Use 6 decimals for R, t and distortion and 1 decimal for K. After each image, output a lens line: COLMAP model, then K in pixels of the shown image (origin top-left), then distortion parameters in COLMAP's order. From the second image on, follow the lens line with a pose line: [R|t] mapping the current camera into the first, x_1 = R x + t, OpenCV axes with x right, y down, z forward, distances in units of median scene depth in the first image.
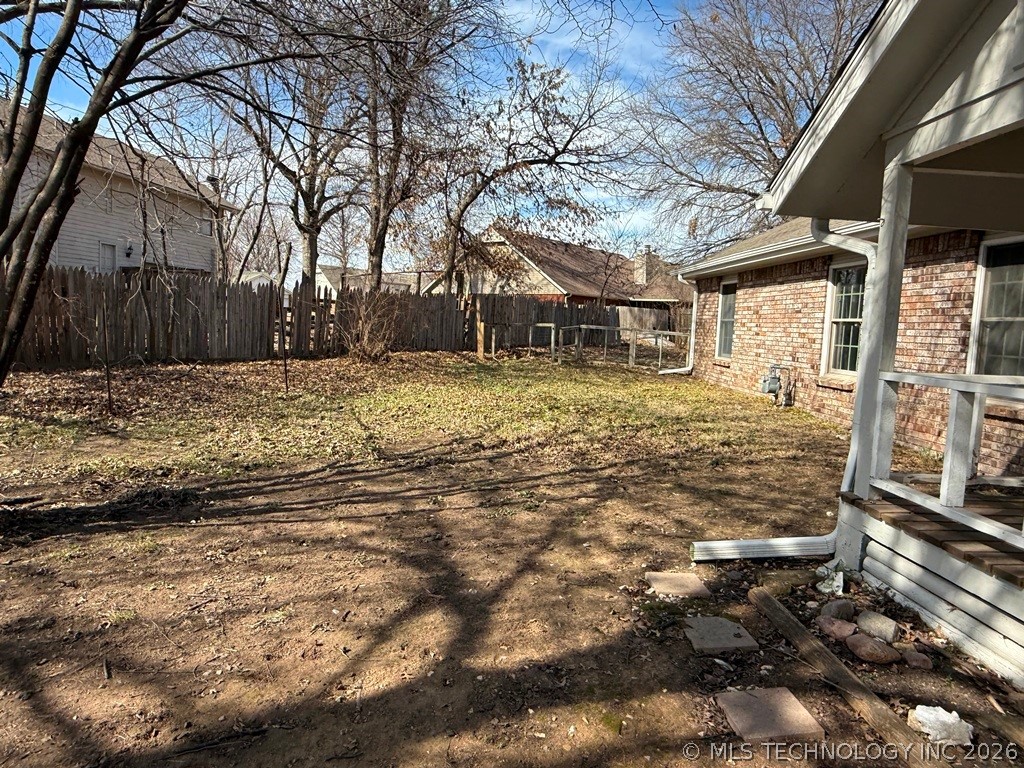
lens RADIAL K [[659.7, 0, 513.2], [0, 659.7, 378.5], [0, 0, 1]] dist [-0.001202, 0.000728]
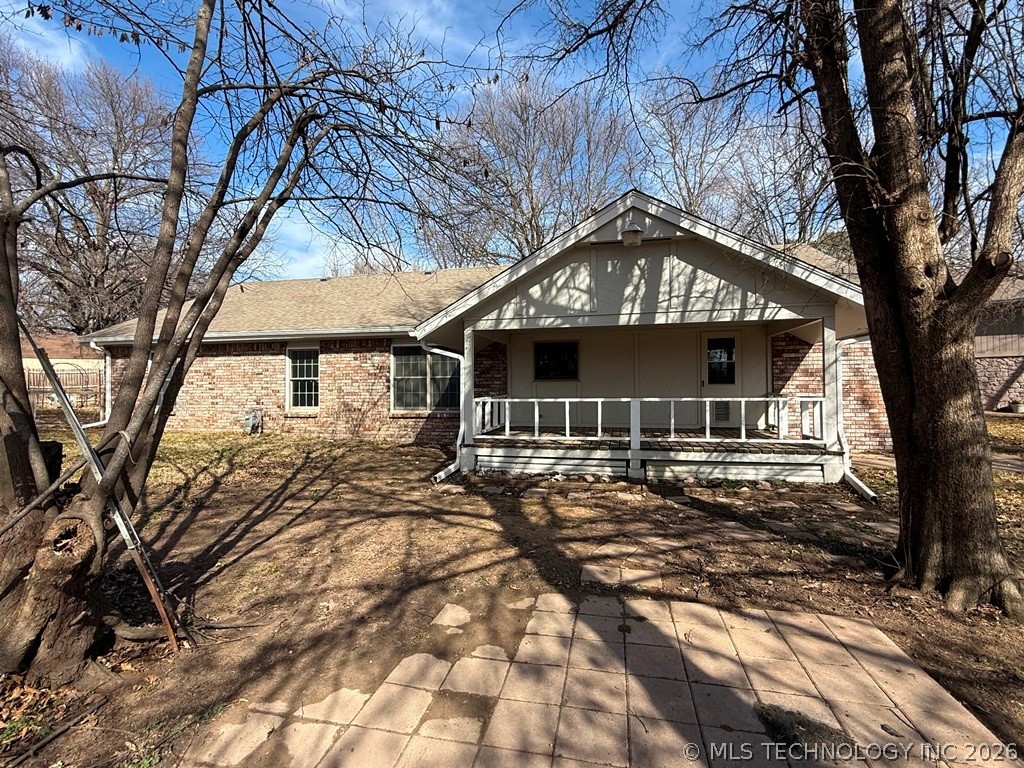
lens RADIAL K [[478.4, 0, 512.2], [0, 478.4, 385.7], [0, 0, 1]] dist [0.001256, 0.000092]
pose [[0.267120, -0.046078, 0.962561, -1.071167], [0.099331, 0.994852, 0.020058, -0.070075], [-0.958530, 0.090254, 0.270322, 0.186058]]
